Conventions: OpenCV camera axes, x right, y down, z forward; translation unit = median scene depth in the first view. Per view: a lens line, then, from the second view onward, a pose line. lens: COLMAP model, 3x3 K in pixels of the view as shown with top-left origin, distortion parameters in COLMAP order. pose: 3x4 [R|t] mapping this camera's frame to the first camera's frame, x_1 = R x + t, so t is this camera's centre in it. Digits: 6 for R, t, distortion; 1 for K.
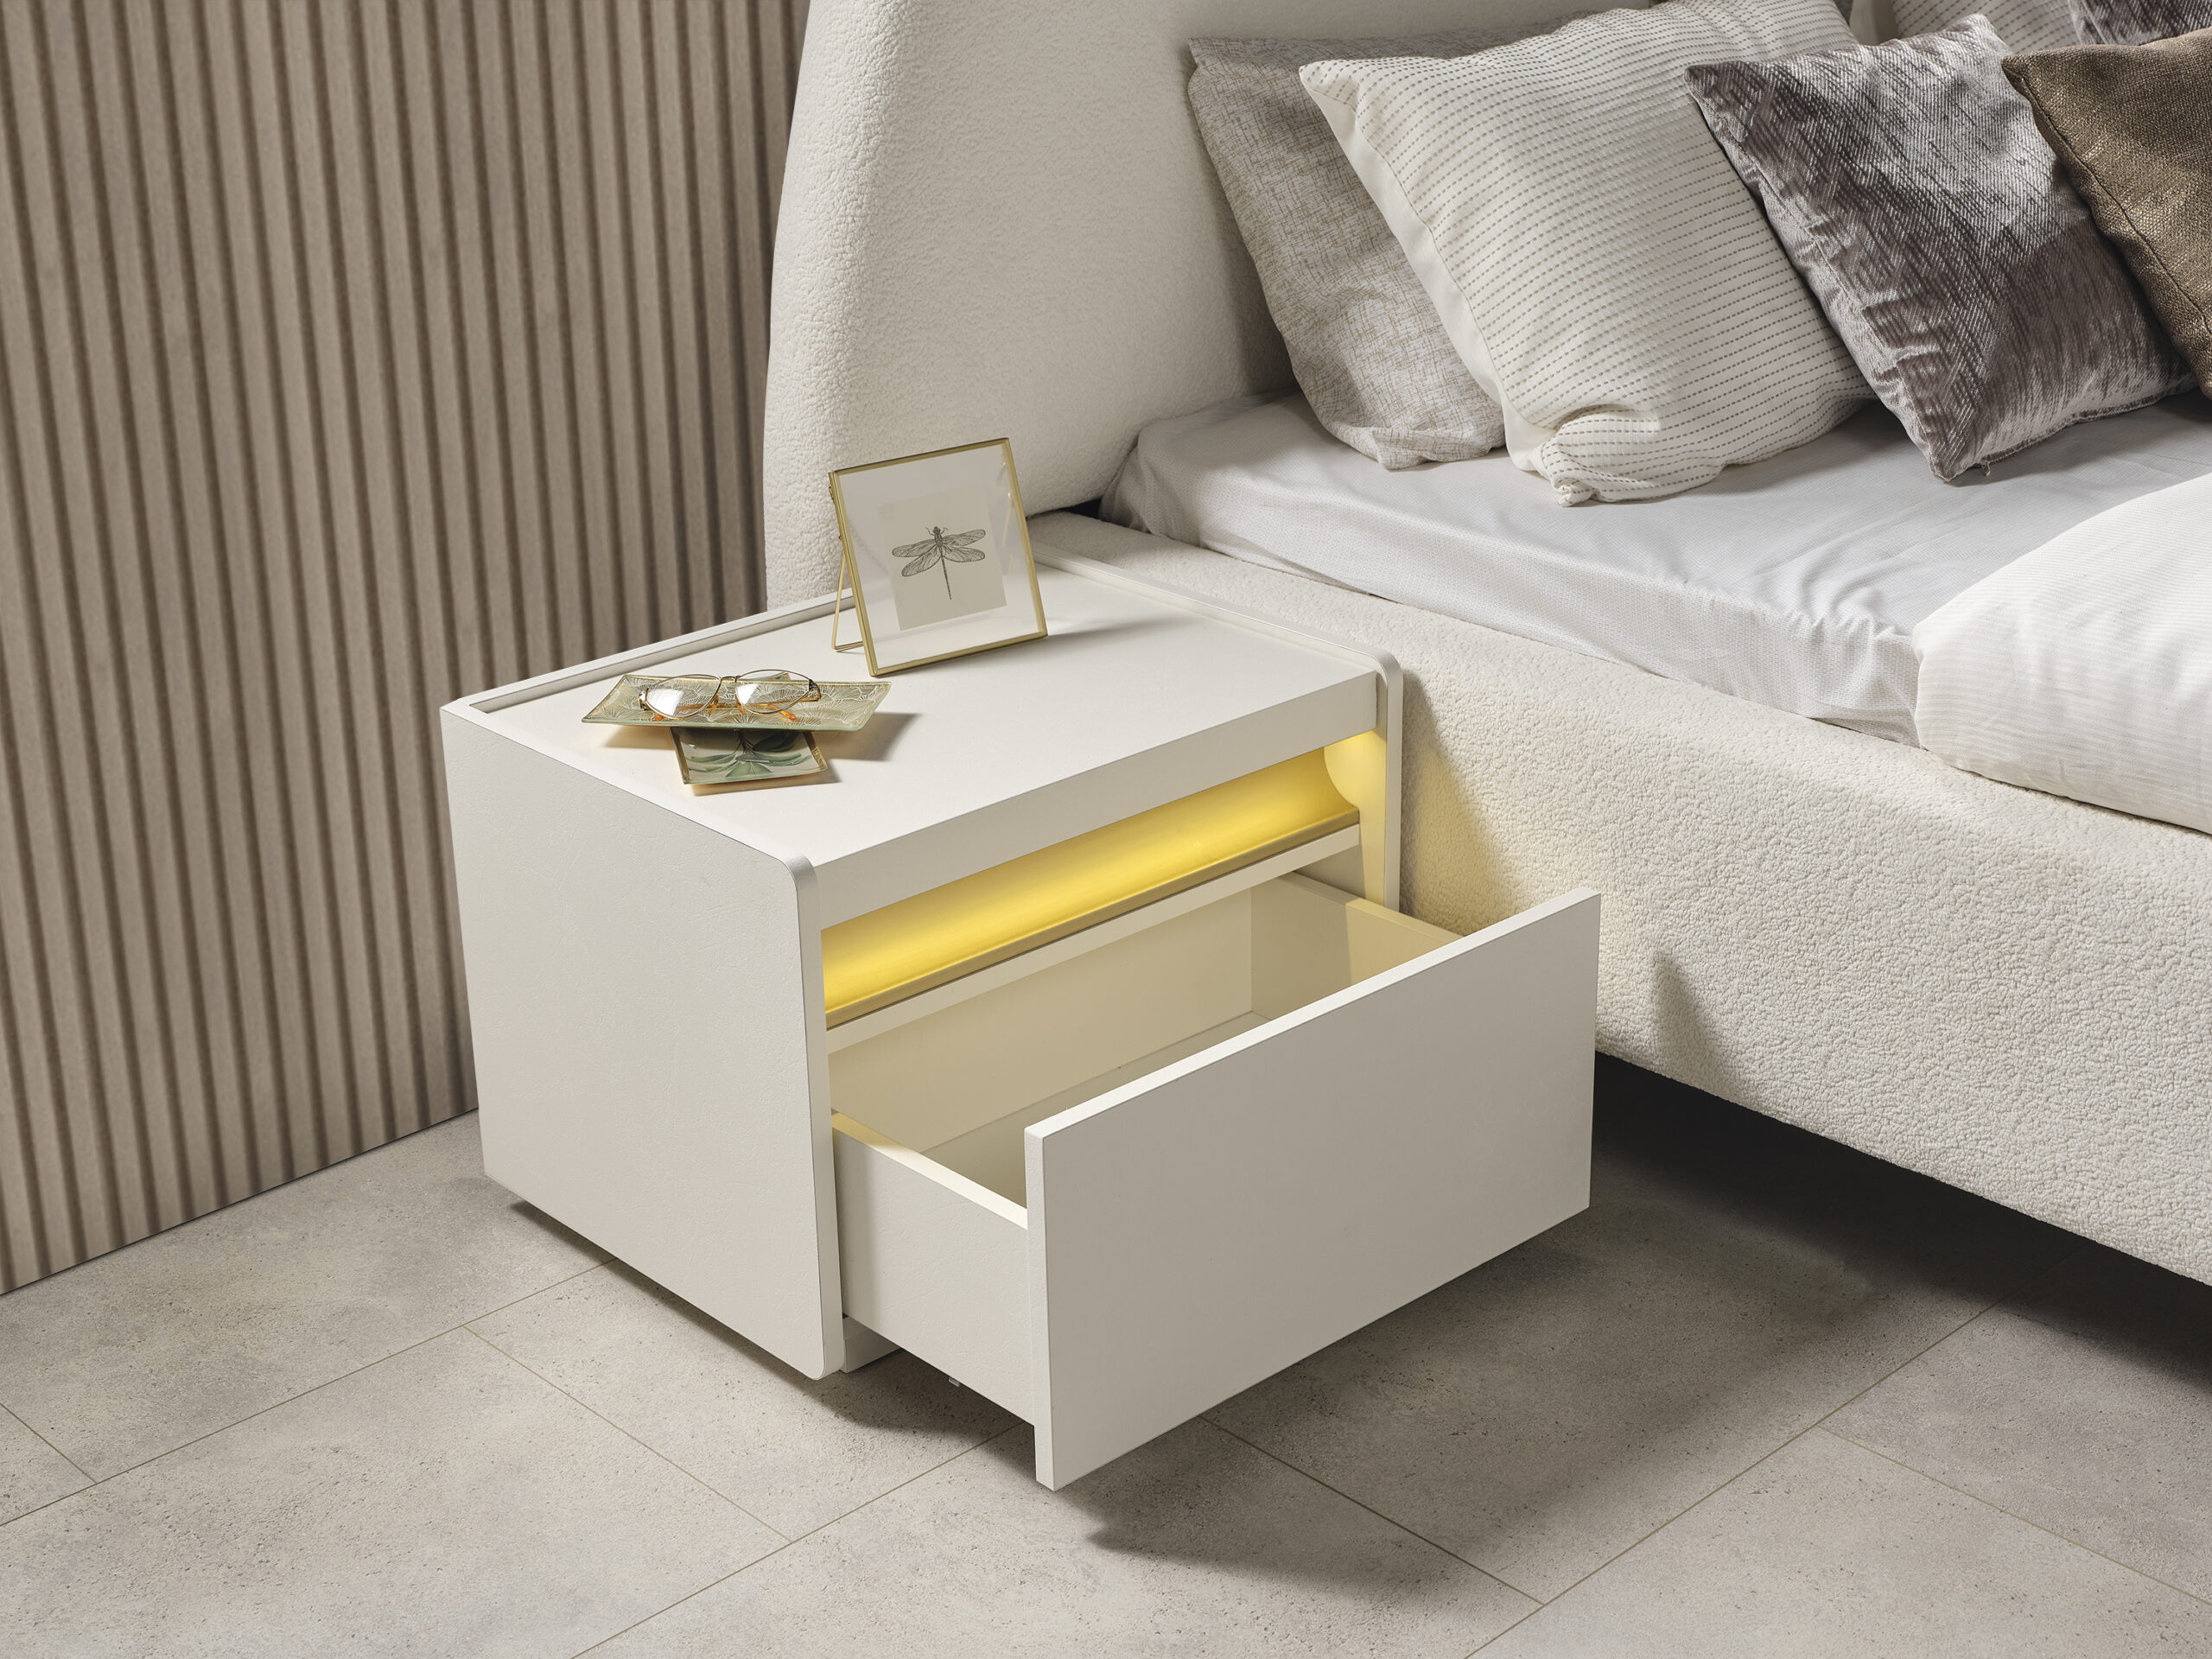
lens RADIAL K [[3234.9, 0, 1102.2], [0, 3234.9, 833.7], [0, 0, 1]] dist [0.006697, 0.000000]
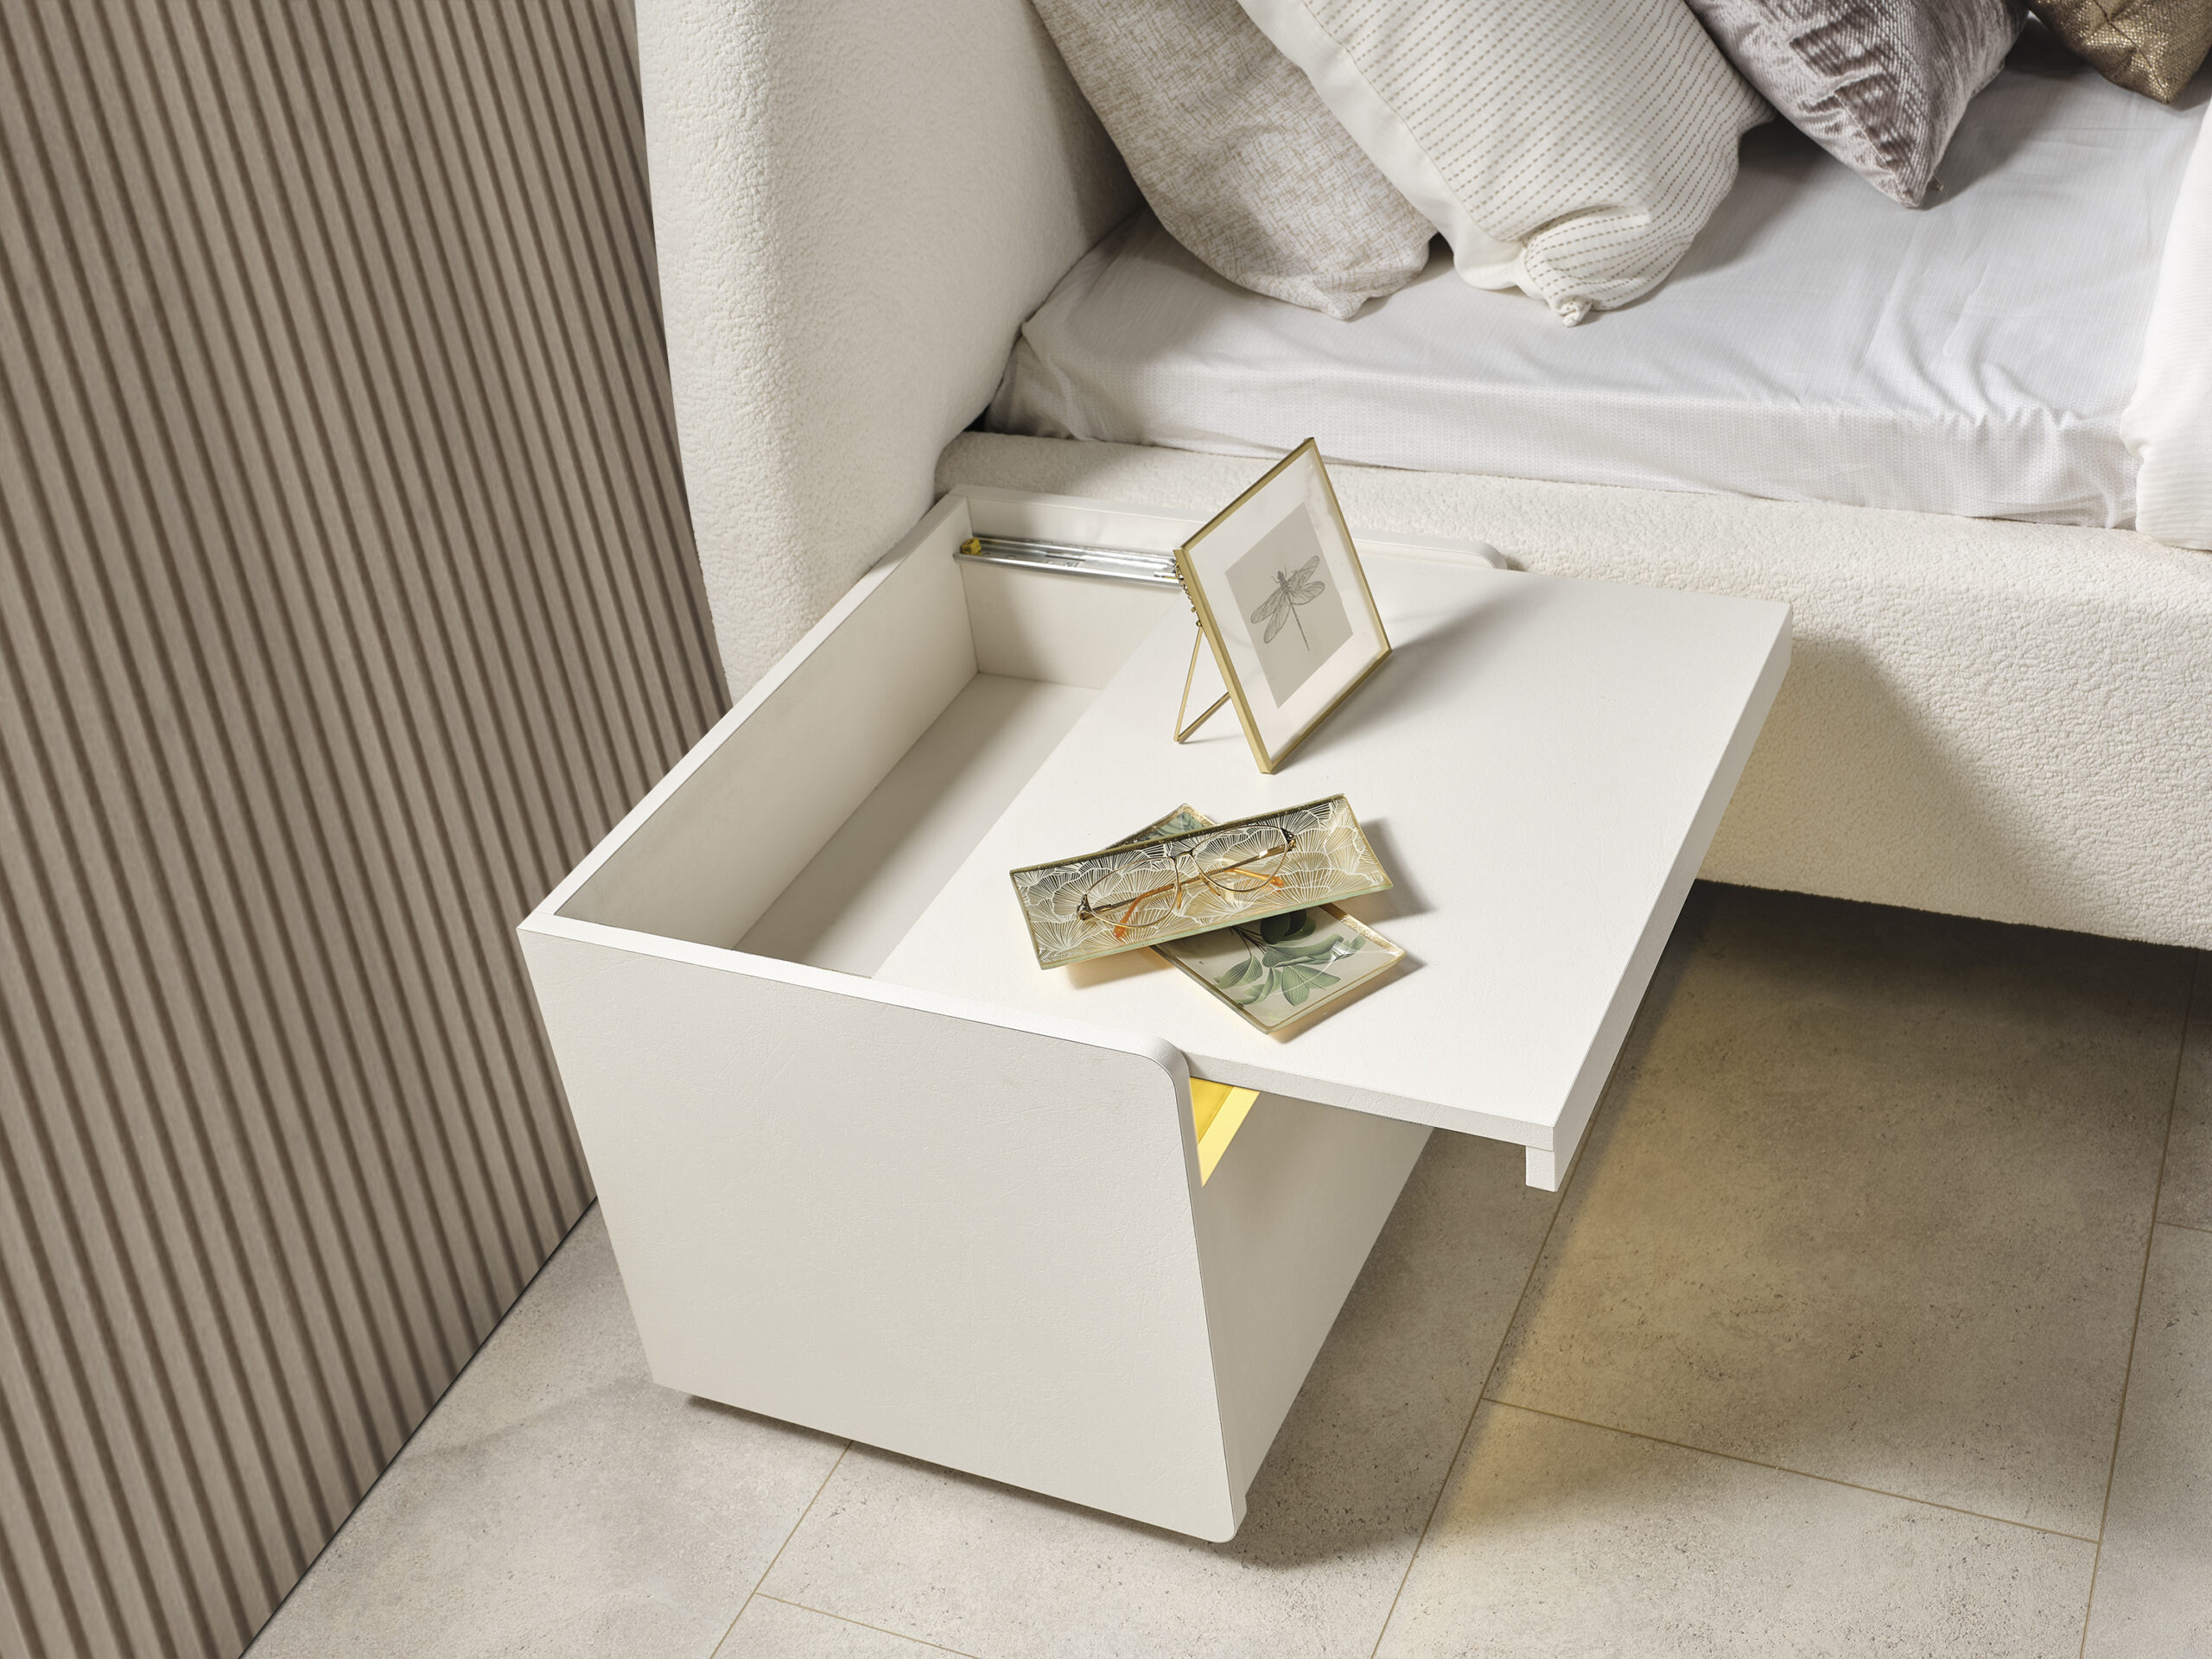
lens RADIAL K [[2623.2, 0, 1109.6], [0, 2623.2, 820.8], [0, 0, 1]] dist [0.012129, 0.000000]
pose [[0.916759, -0.291395, 0.273207, -0.225484], [0.235571, 0.946782, 0.219340, -0.162845], [-0.322582, -0.136722, 0.936615, 0.315240]]
